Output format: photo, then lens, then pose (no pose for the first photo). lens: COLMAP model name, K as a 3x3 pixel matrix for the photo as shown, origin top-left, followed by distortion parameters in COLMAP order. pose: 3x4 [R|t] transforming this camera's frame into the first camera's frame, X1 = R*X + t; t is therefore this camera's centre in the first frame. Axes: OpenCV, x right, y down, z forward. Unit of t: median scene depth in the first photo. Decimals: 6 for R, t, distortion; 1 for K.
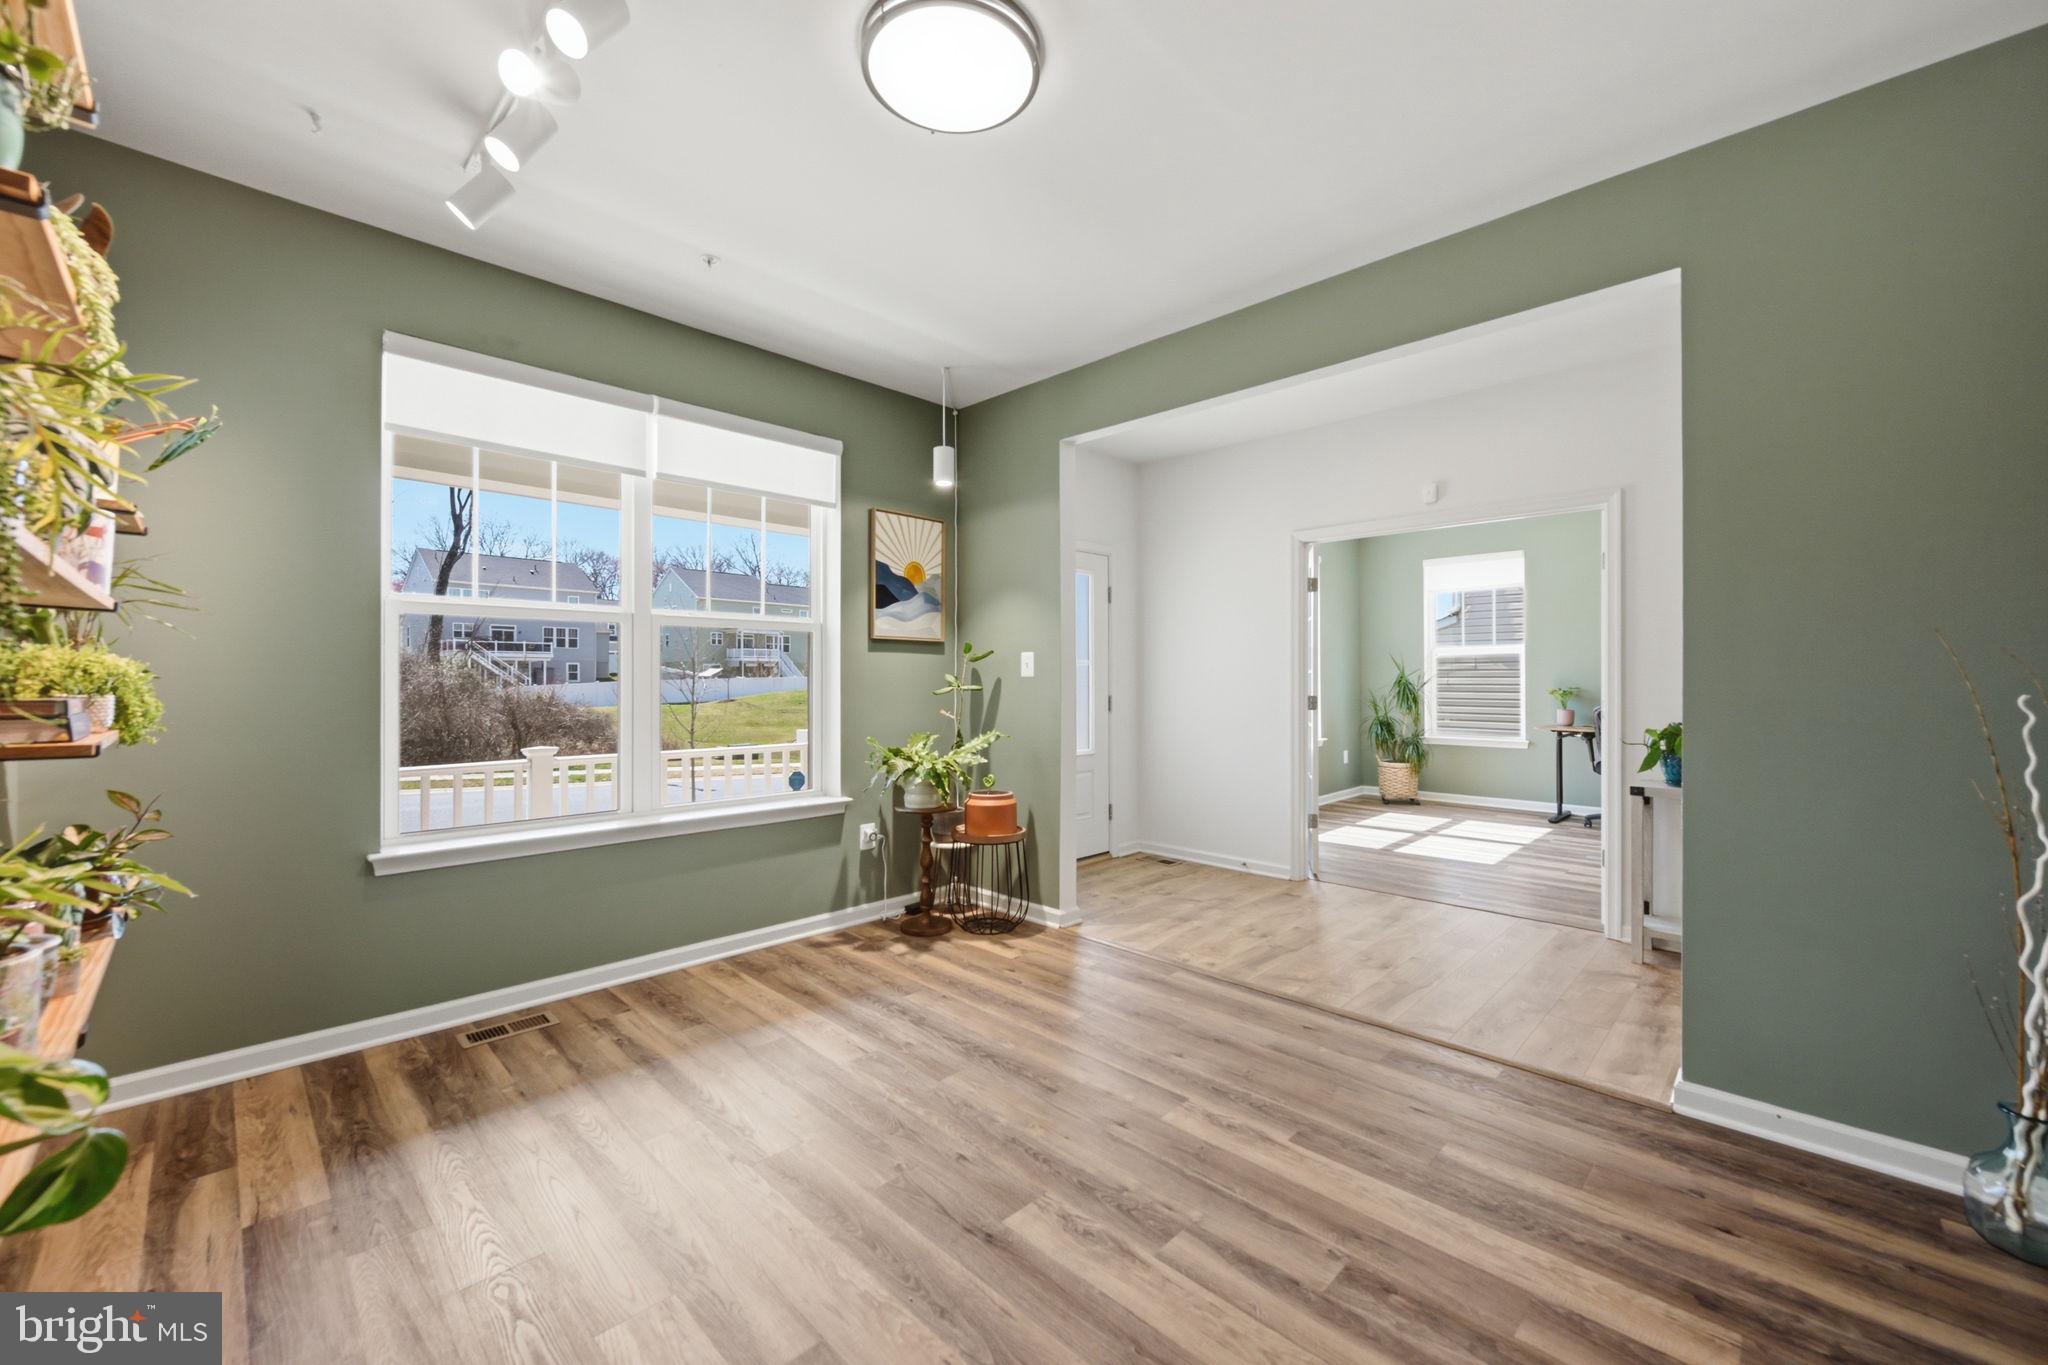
lens RADIAL K [[800.2, 0, 1029.0], [0, 800.2, 677.1], [0, 0, 1]] dist [0.000017, 0.000463]
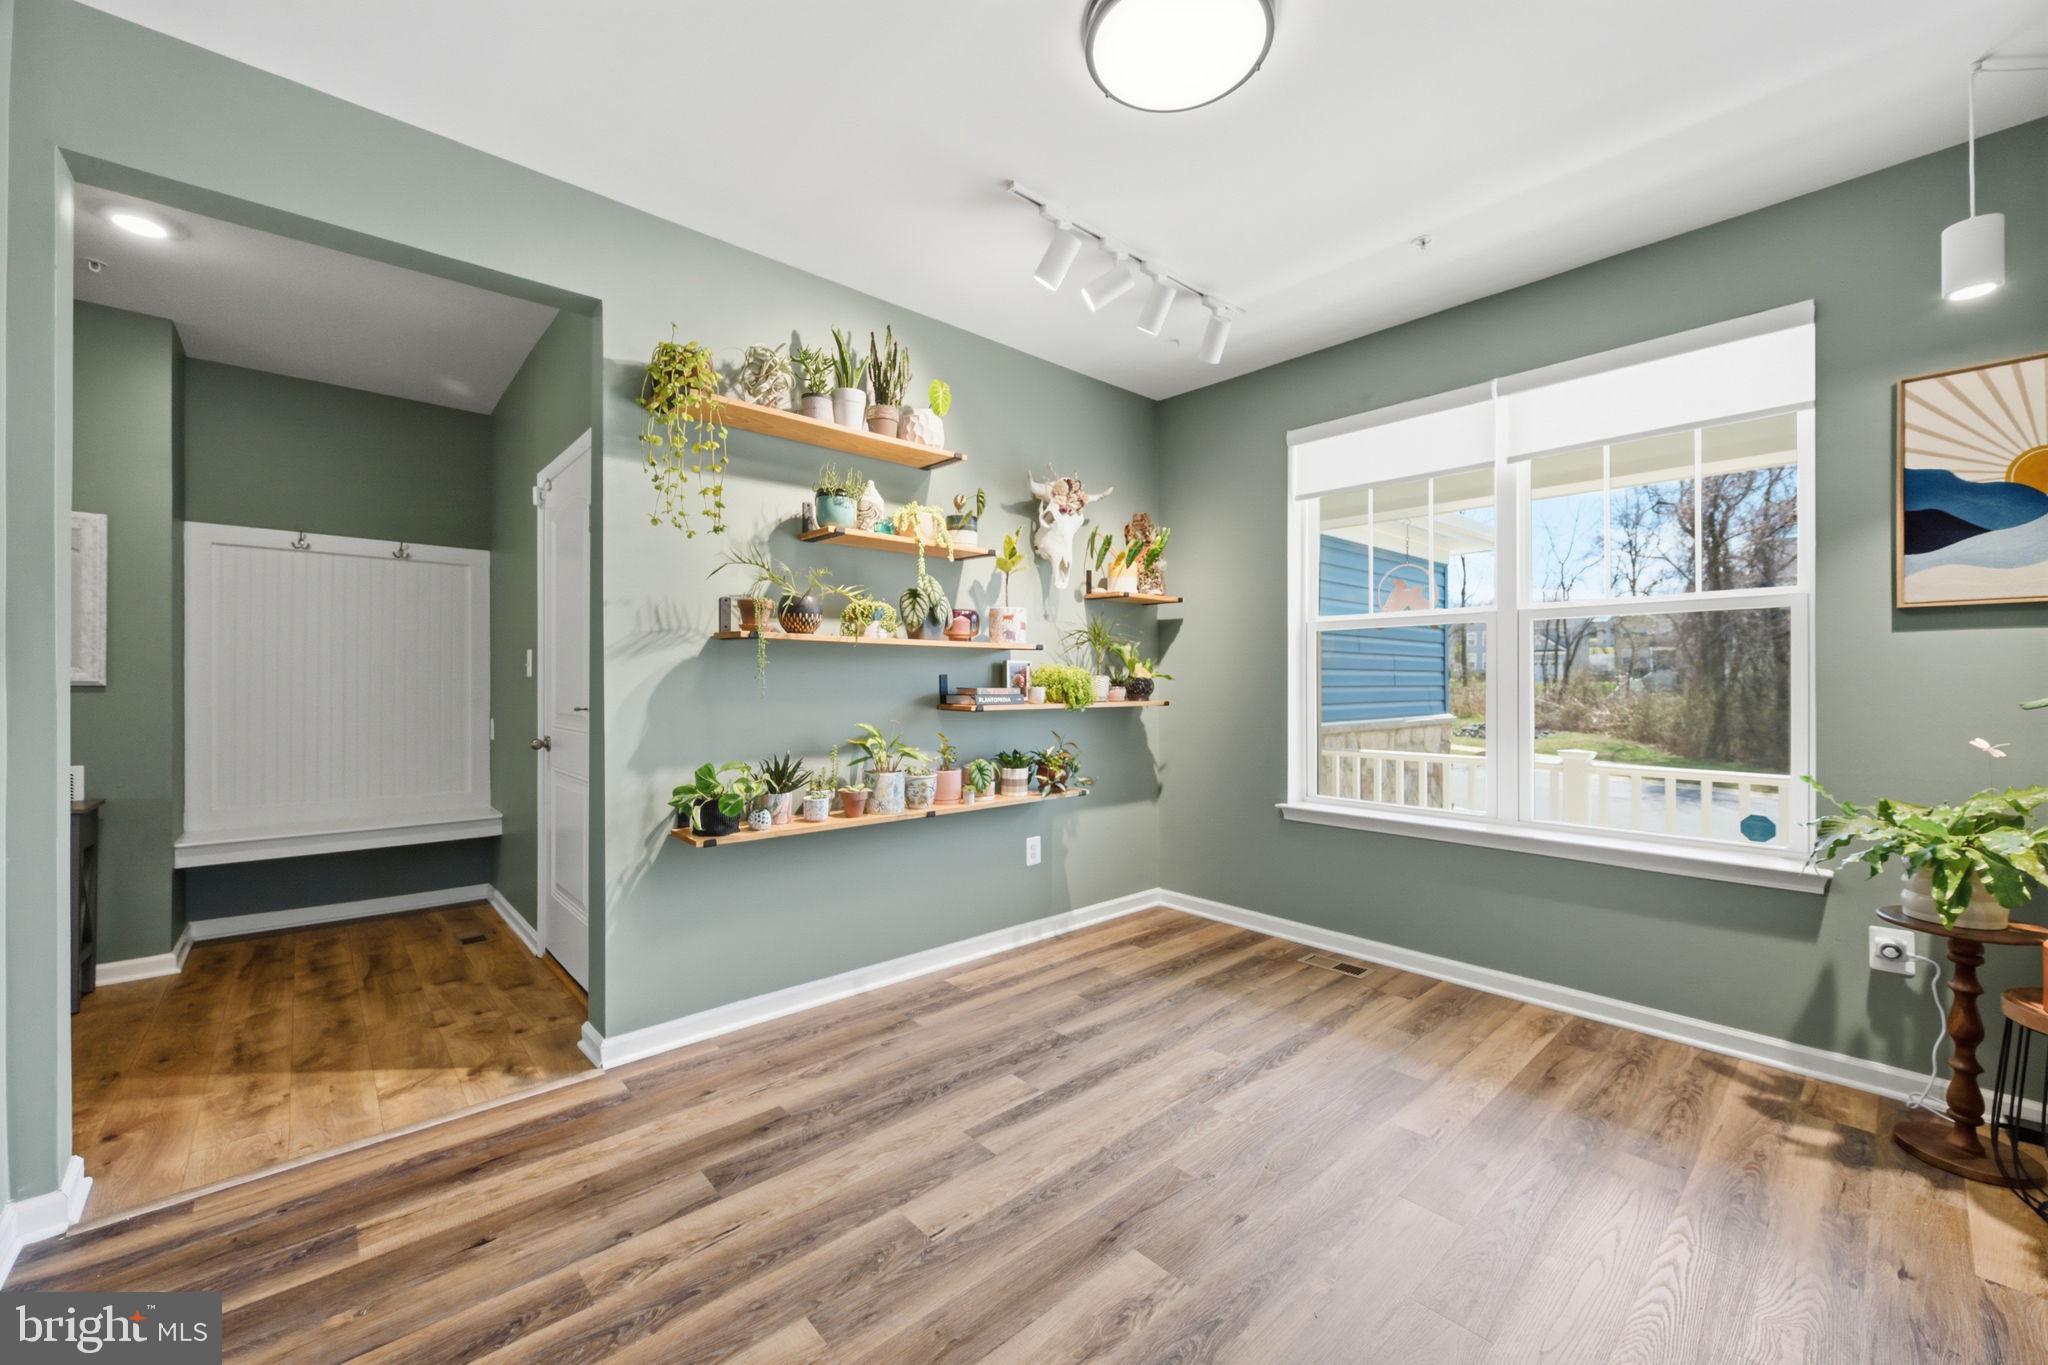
lens RADIAL K [[800.2, 0, 1029.0], [0, 800.2, 677.1], [0, 0, 1]] dist [0.000017, 0.000463]
pose [[-0.049994, -0.005240, -0.998736, 0.492323], [0.004436, 0.999975, -0.005468, 0.002308], [0.998740, -0.004703, -0.049969, 0.489461]]
